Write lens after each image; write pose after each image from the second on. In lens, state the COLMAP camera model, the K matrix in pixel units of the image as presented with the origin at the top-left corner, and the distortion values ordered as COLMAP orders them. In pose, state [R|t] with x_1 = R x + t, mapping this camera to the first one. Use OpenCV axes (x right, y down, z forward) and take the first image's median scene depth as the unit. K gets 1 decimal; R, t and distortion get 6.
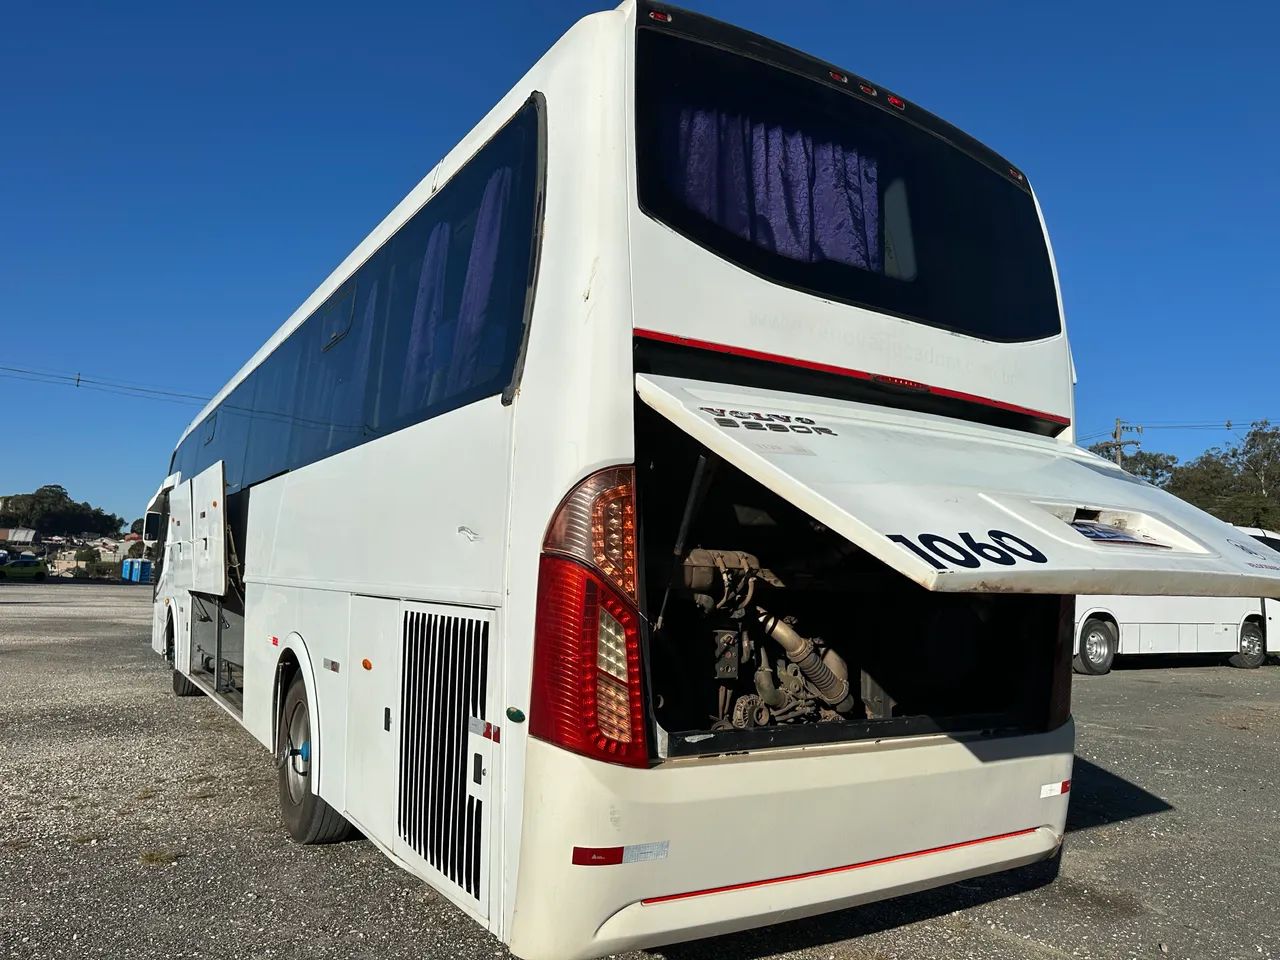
lens RADIAL K [[906.8, 0, 645.8], [0, 906.8, 490.7], [0, 0, 1]] dist [0.035199, -0.040655]
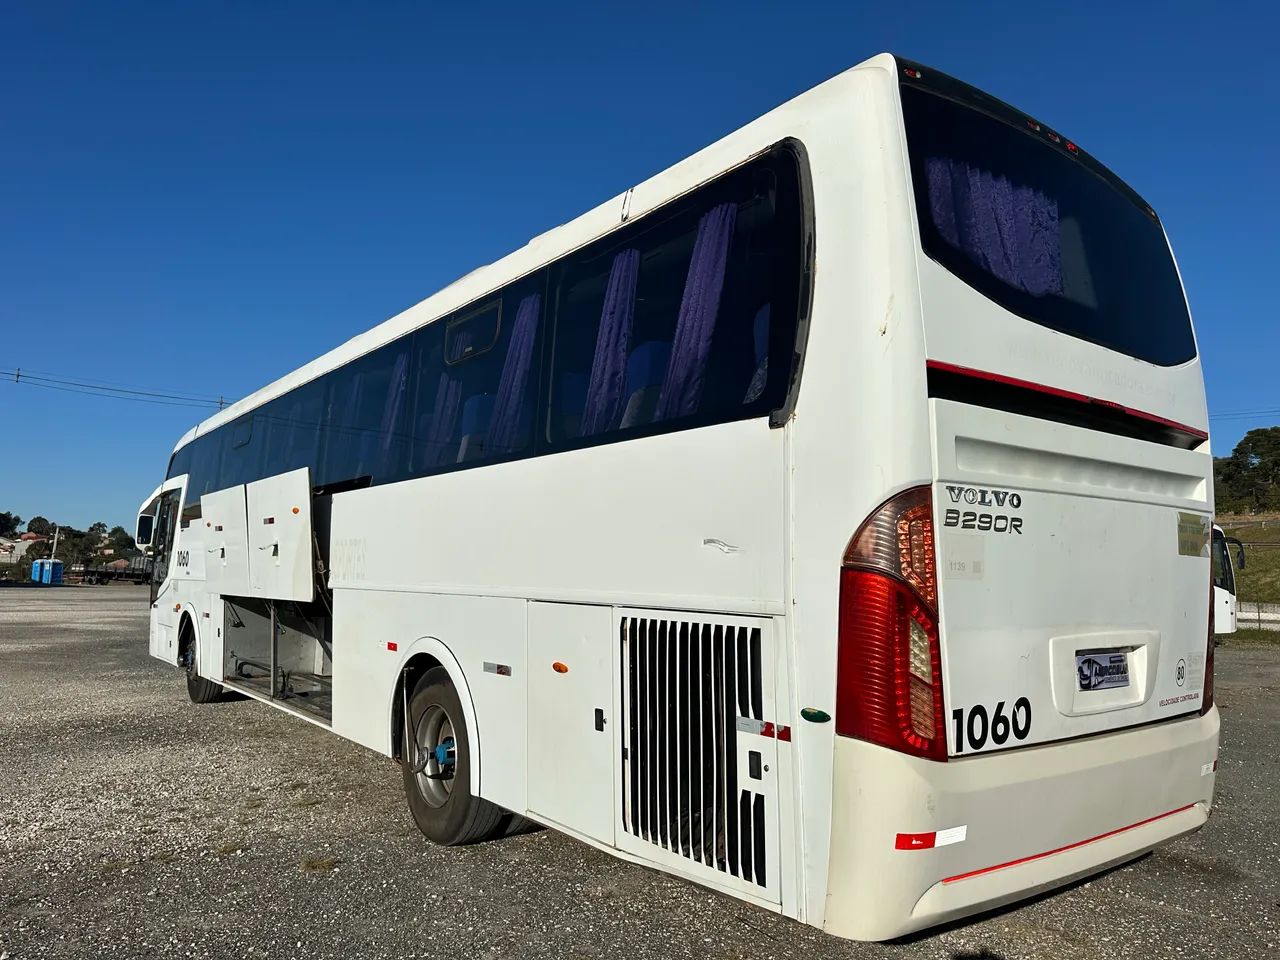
lens RADIAL K [[906.5, 0, 640.0], [0, 906.5, 480.0], [0, 0, 1]] dist [0.040817, -0.045853]
pose [[0.996458, -0.006169, 0.083861, -0.326564], [0.006458, 0.999974, -0.003165, -0.024163], [-0.083839, 0.003695, 0.996472, -0.051757]]
